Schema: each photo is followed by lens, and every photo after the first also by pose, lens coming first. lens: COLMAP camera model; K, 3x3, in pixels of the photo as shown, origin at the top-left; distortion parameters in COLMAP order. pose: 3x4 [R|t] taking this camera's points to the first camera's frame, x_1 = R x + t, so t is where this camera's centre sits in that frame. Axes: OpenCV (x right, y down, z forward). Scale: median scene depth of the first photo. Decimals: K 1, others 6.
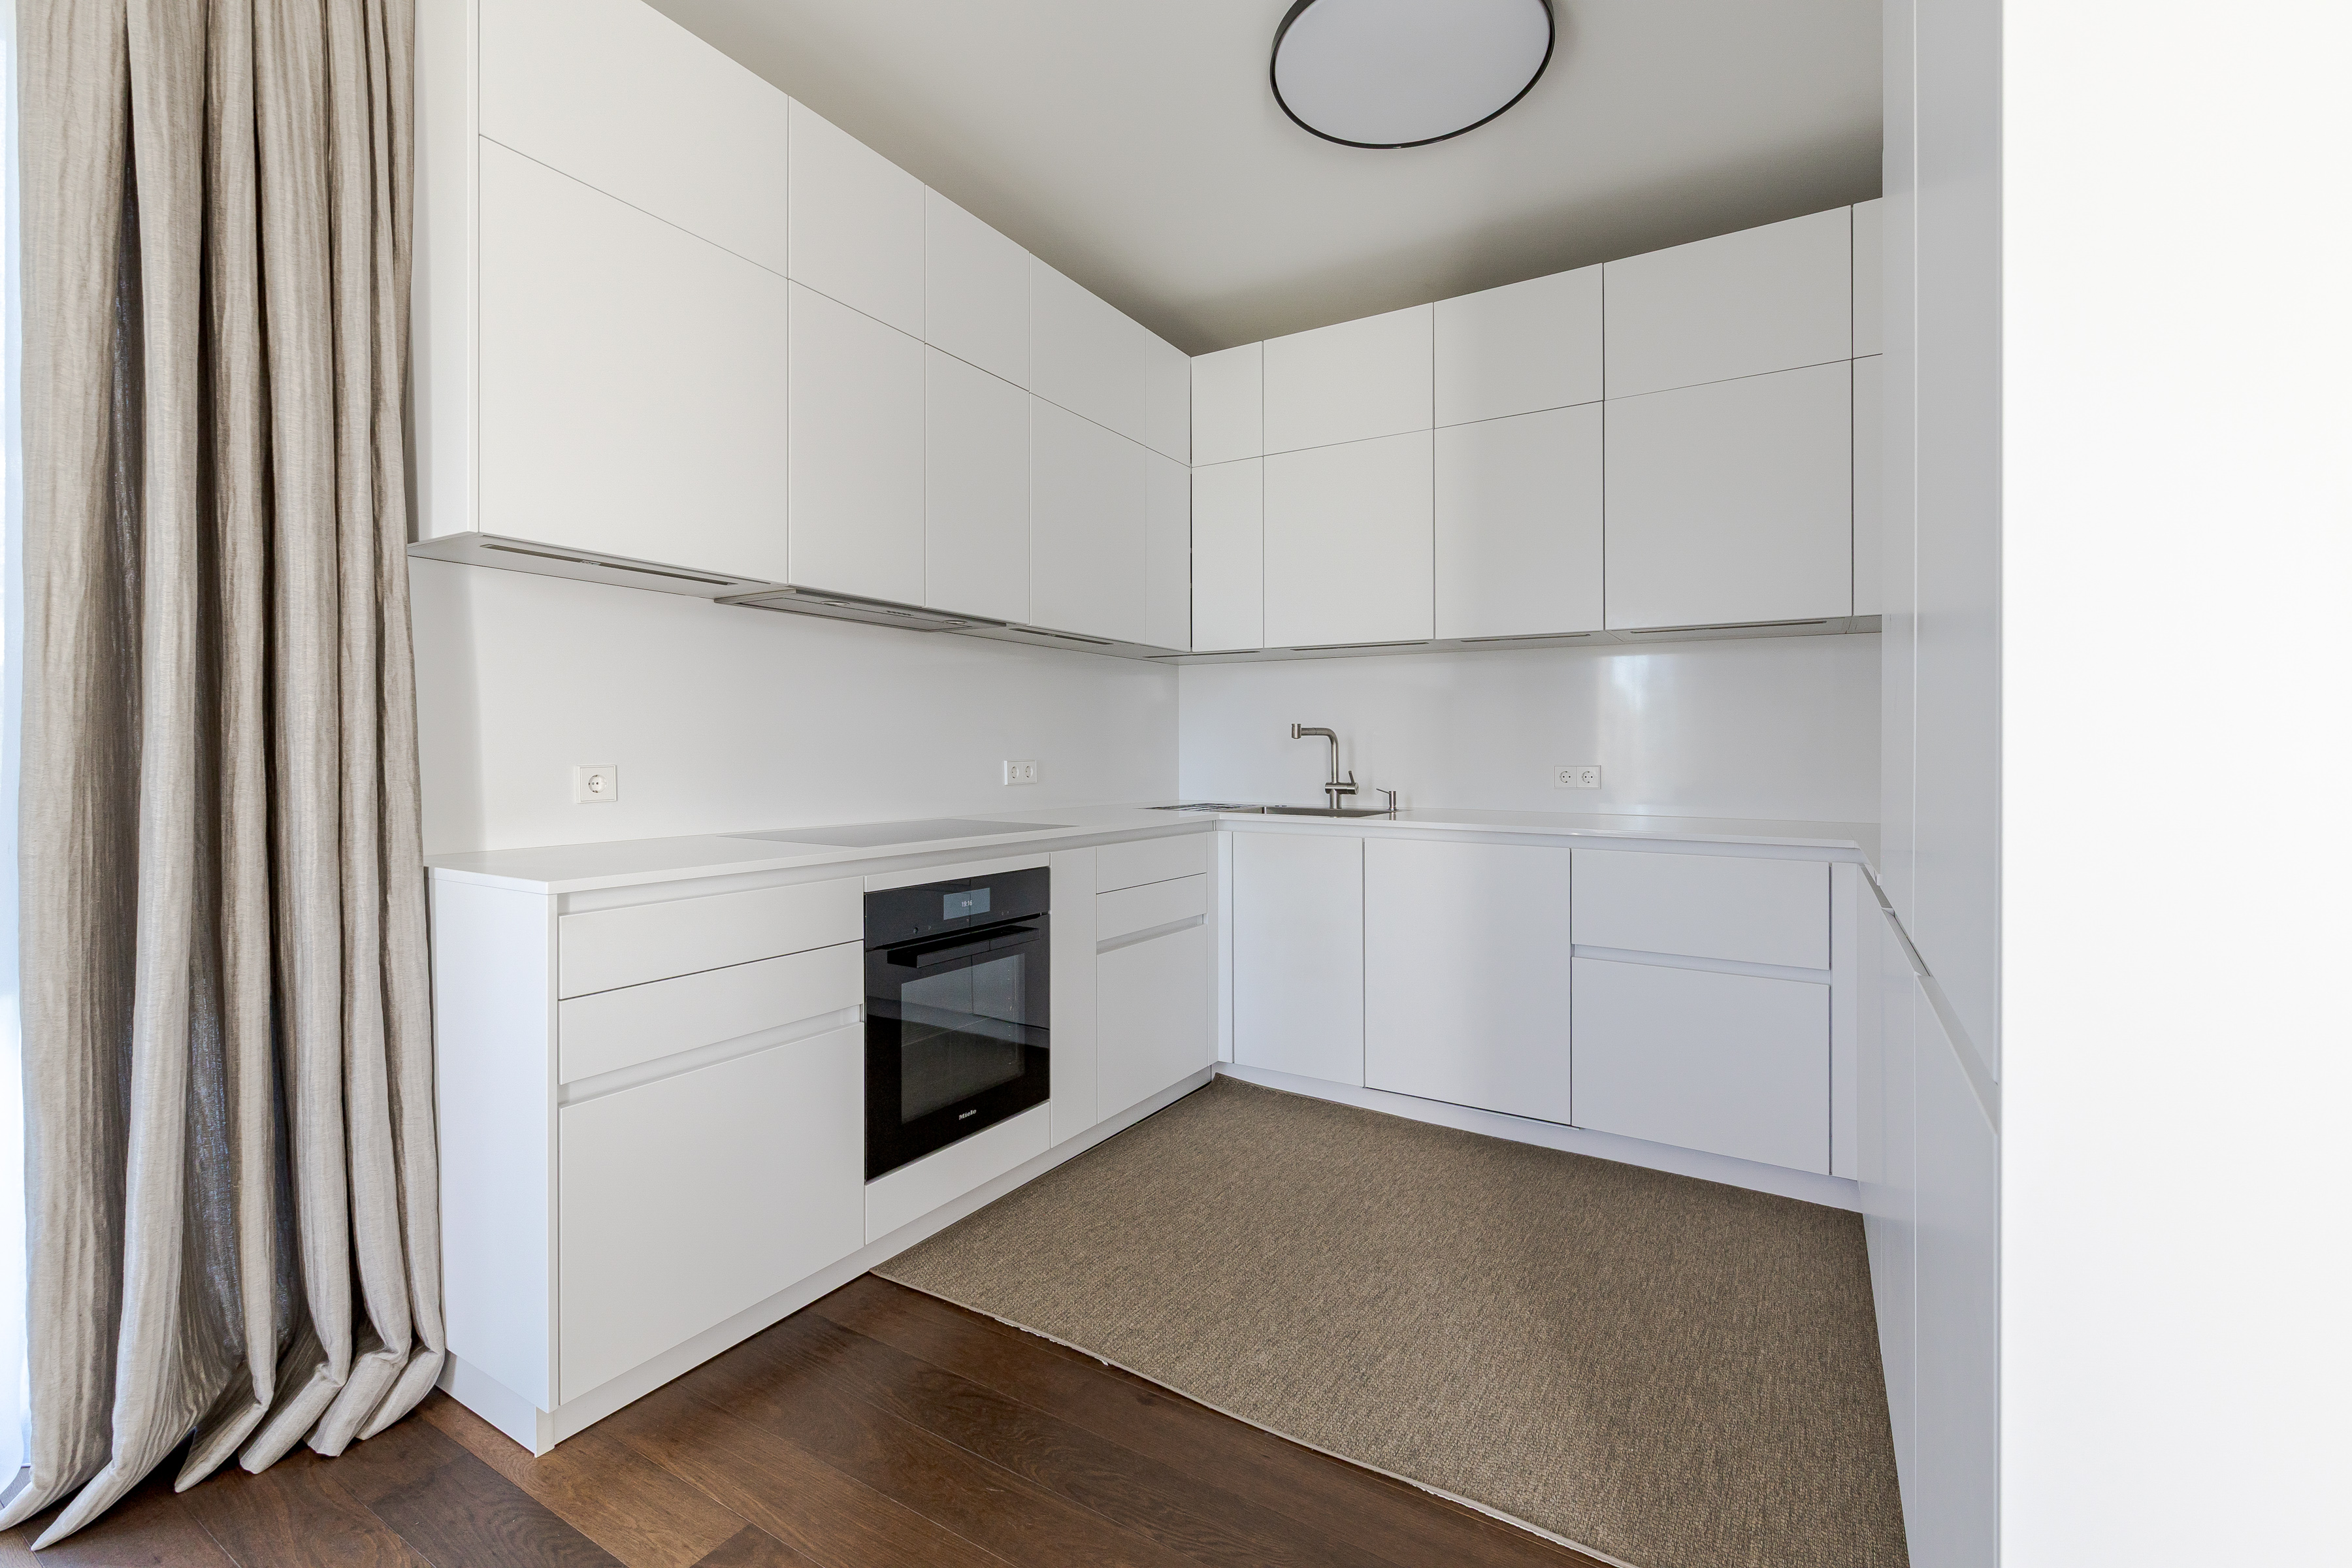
lens RADIAL K [[1007.4, 0, 1169.5], [0, 1007.4, 745.5], [0, 0, 1]] dist [0.000793, -0.000103]
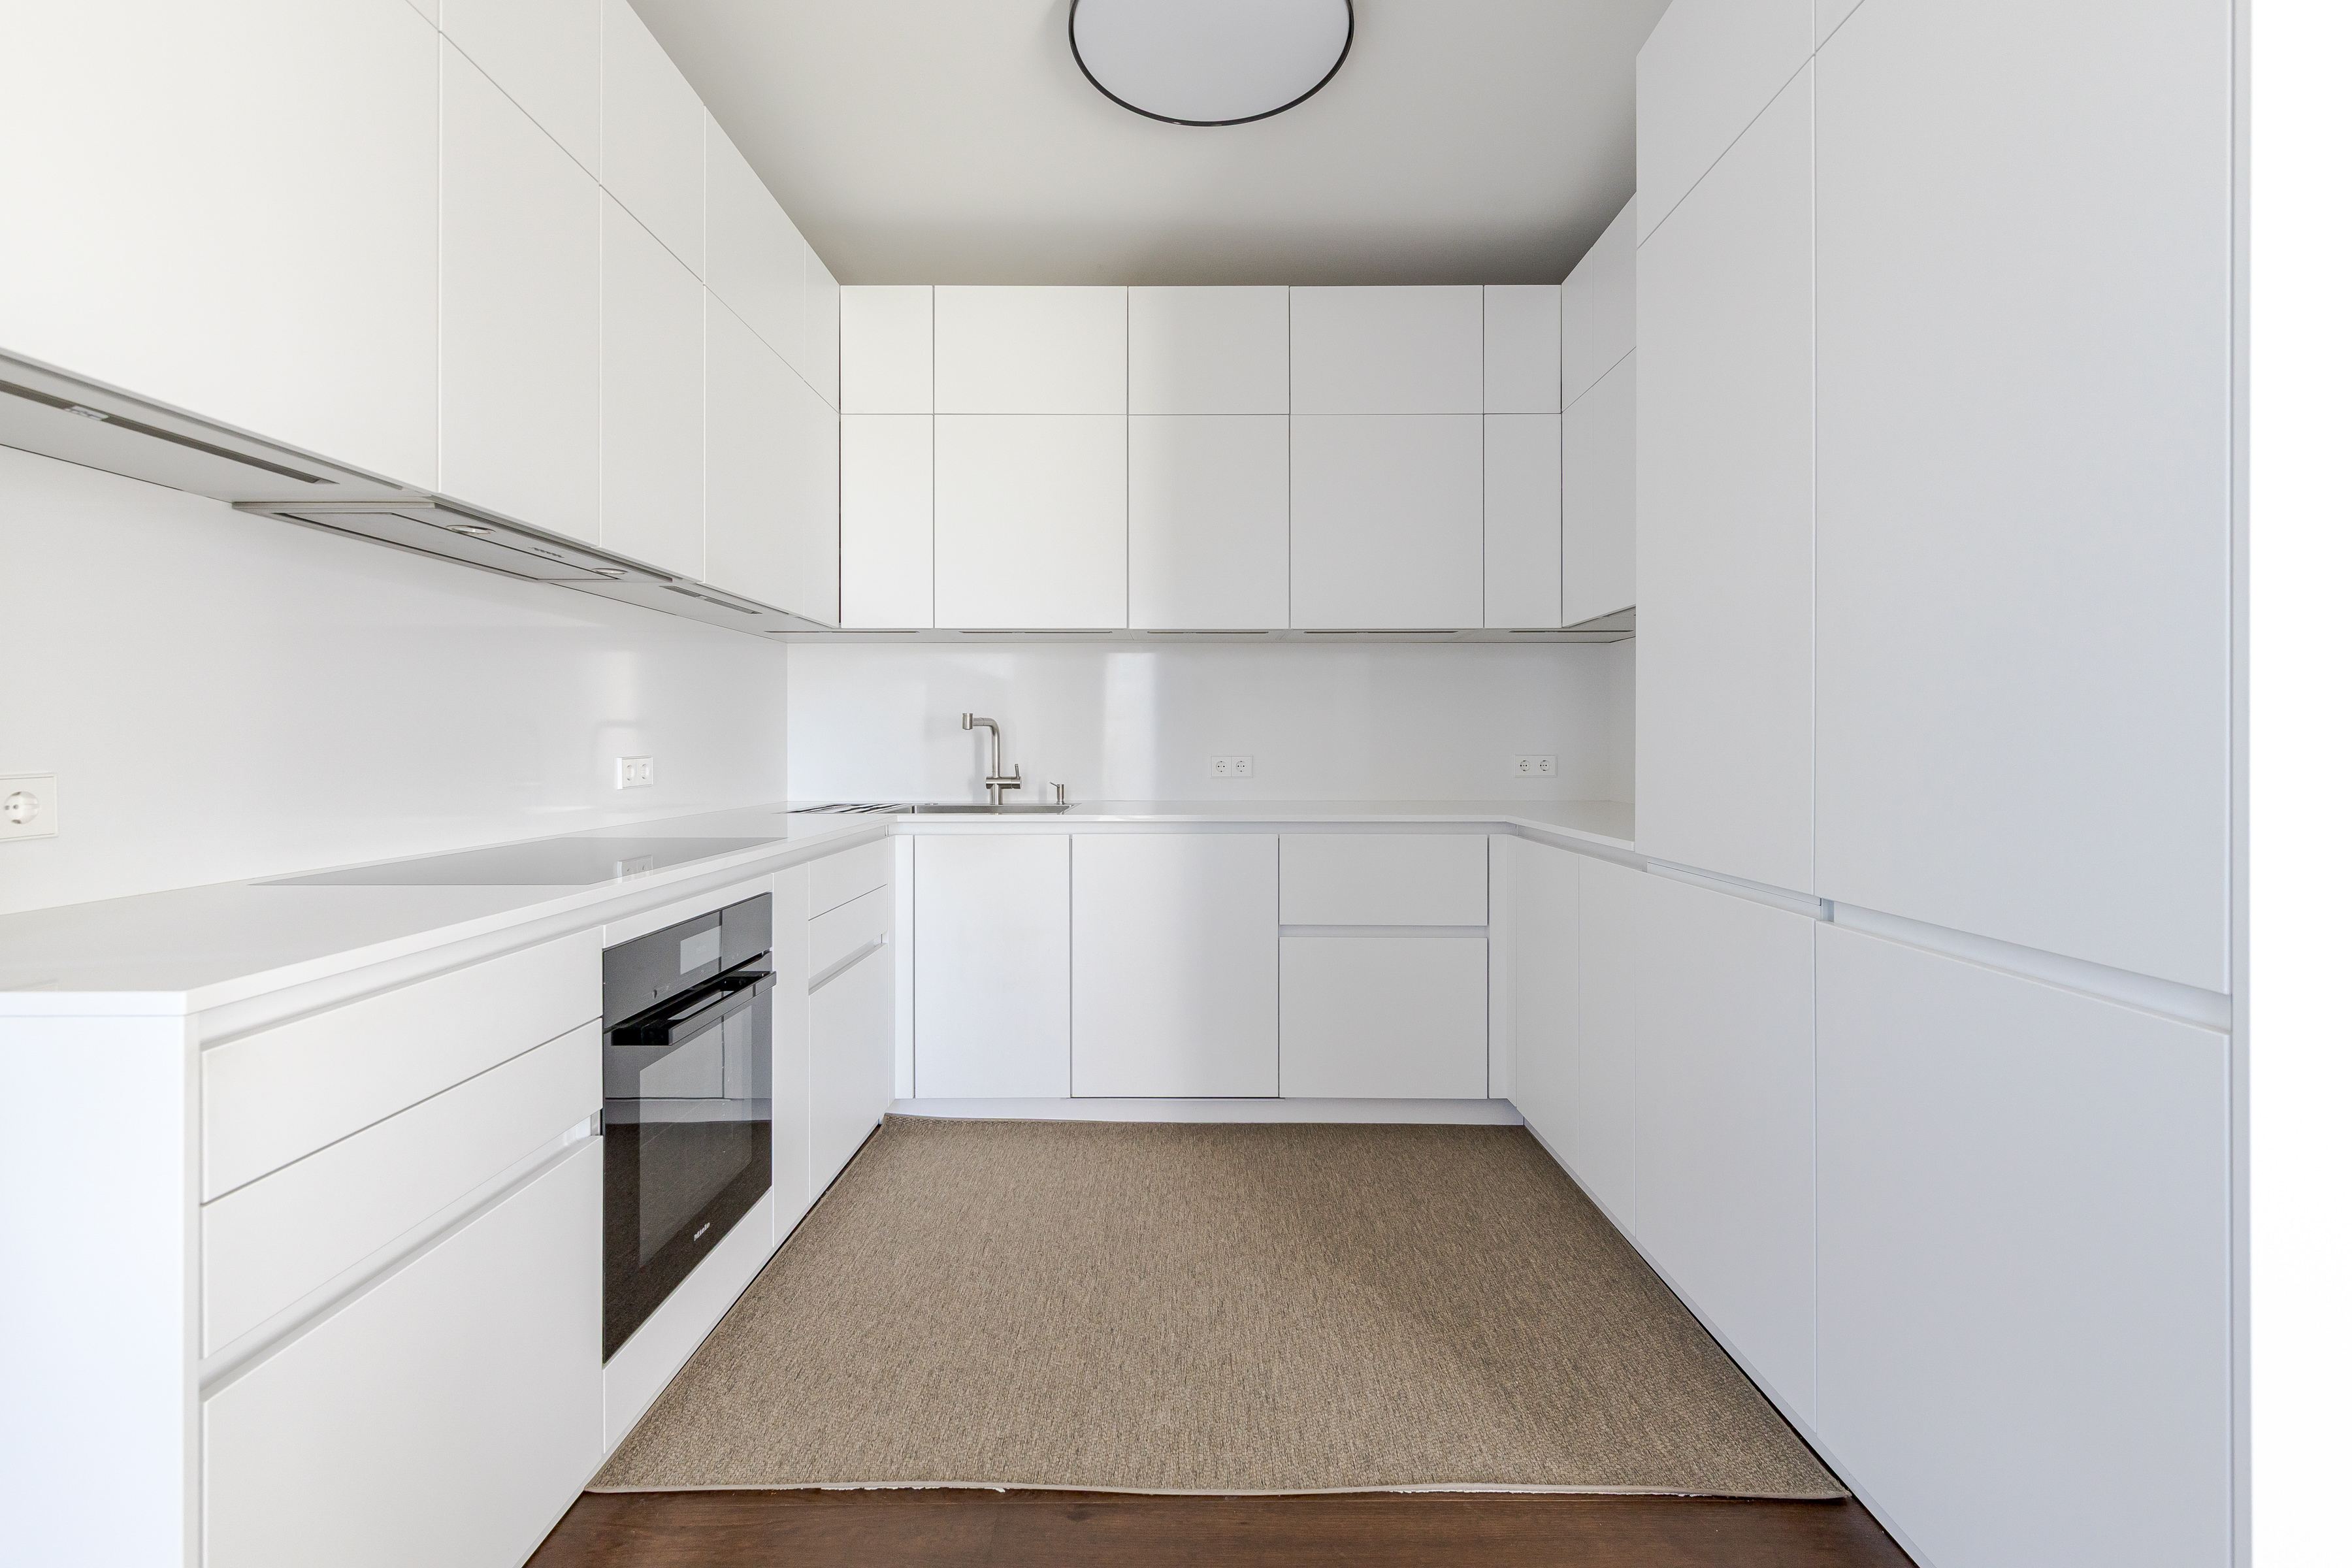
lens RADIAL K [[1022.9, 0, 1174.1], [0, 1022.9, 734.8], [0, 0, 1]] dist [0.001254, -0.000225]
pose [[0.853695, -0.000669, 0.520773, -0.263947], [0.001930, 0.999996, -0.001879, -0.000150], [-0.520770, 0.002609, 0.853693, 0.149652]]
